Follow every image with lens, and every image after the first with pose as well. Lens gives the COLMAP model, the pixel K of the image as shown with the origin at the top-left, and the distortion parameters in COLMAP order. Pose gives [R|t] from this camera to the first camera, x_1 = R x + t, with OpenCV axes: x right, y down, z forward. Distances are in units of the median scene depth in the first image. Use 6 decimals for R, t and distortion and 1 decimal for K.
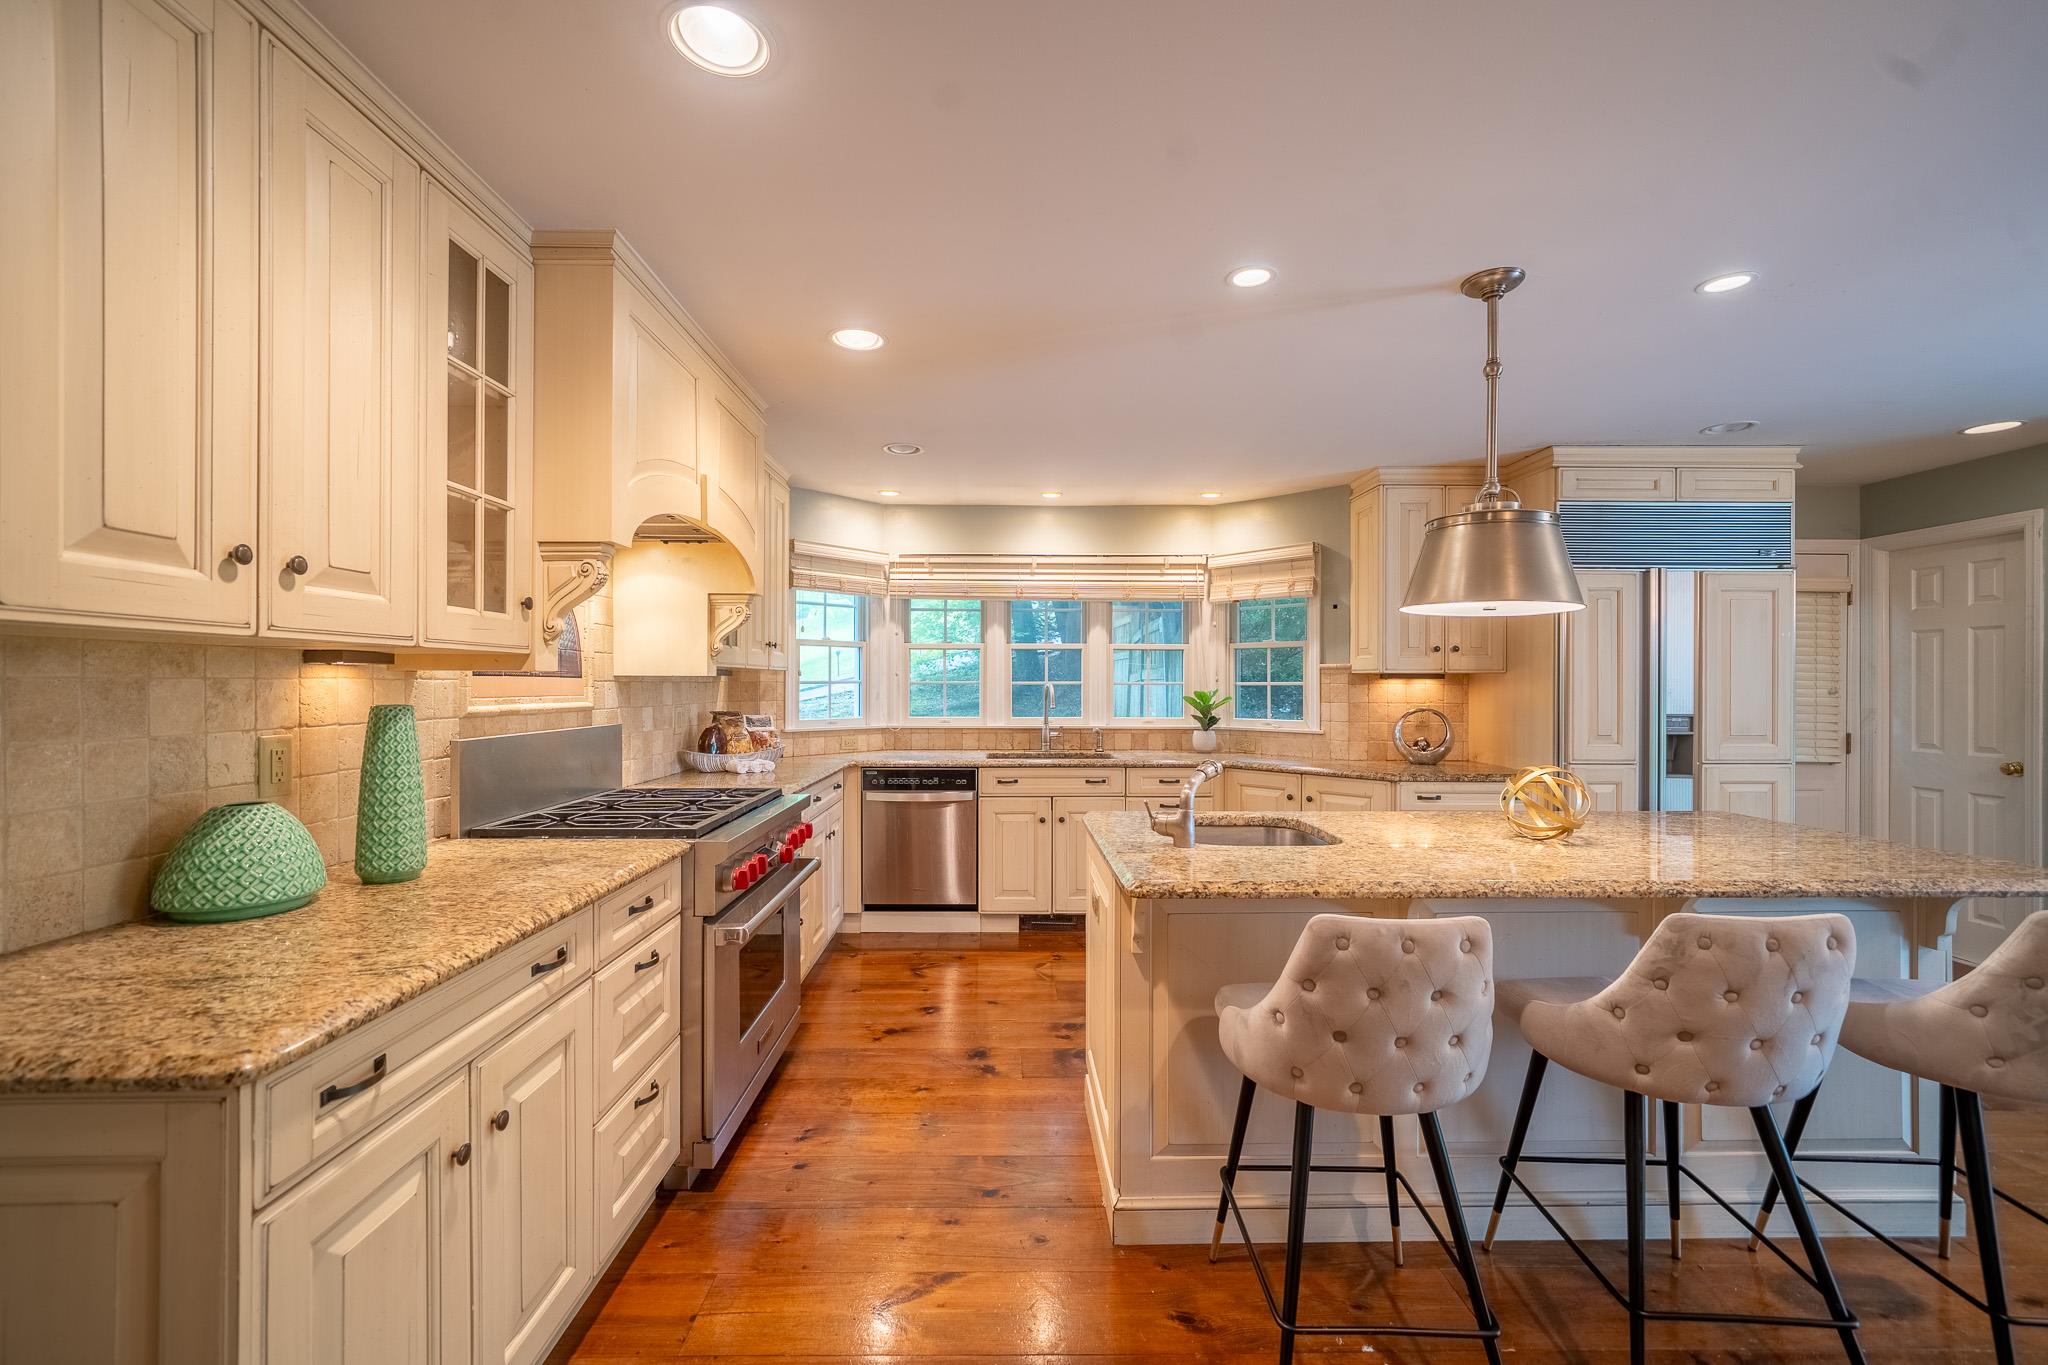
lens RADIAL K [[839.9, 0, 1014.6], [0, 839.9, 682.9], [0, 0, 1]] dist [-0.001333, 0.000053]
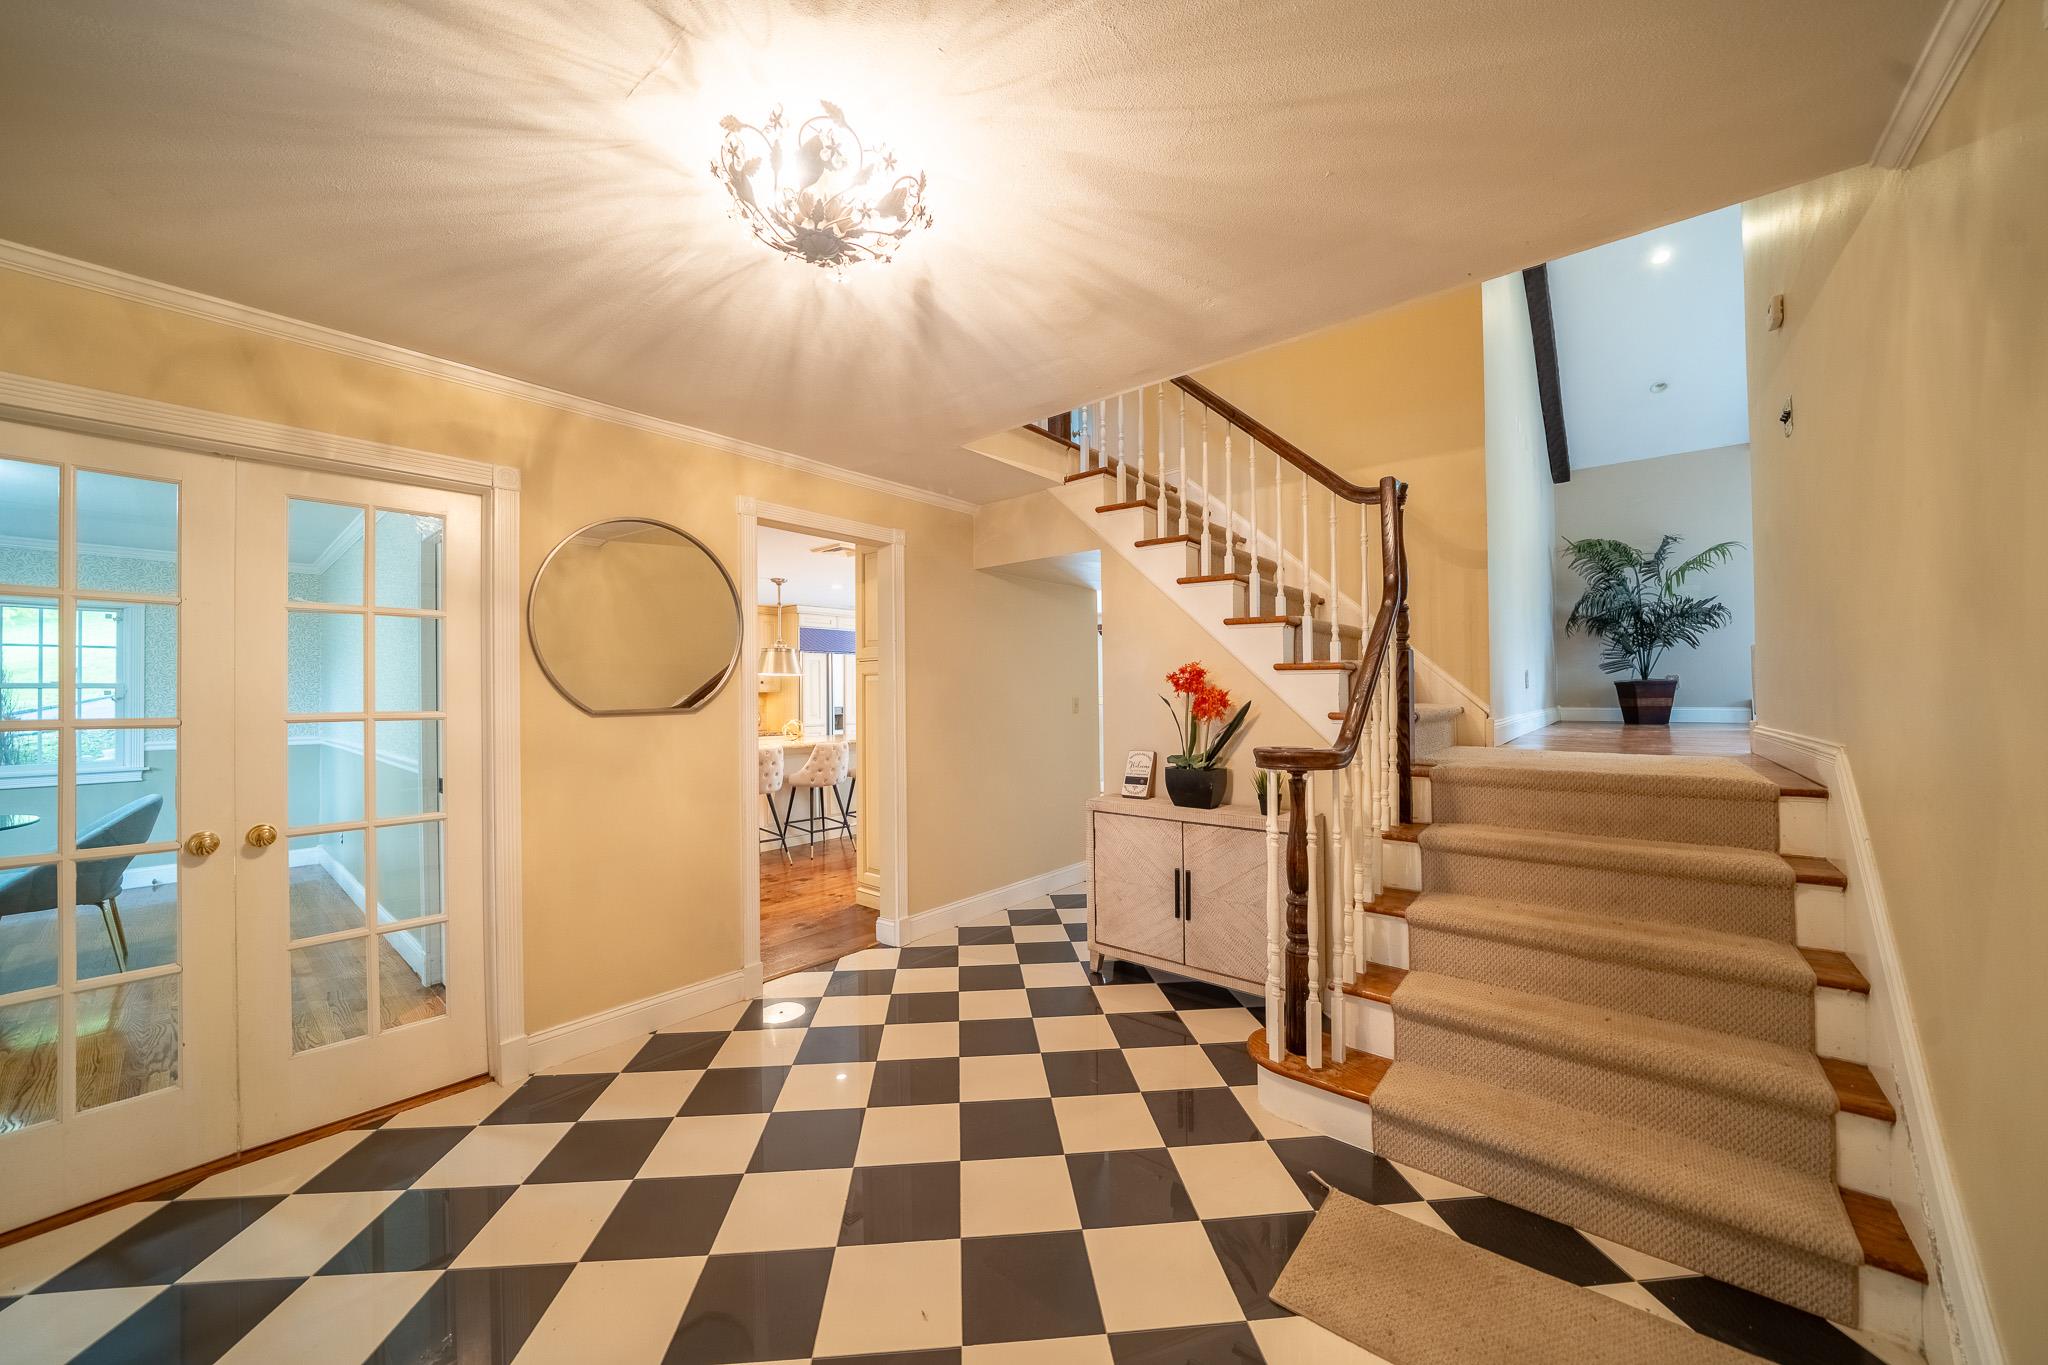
lens RADIAL K [[717.0, 0, 1024.0], [0, 717.0, 682.5], [0, 0, 1]] dist [0.000034, -0.000001]
pose [[0.645662, 0.001316, 0.763622, -0.555624], [0.014702, 0.999792, -0.014154, -0.000212], [-0.763482, 0.020366, 0.645508, -0.896690]]
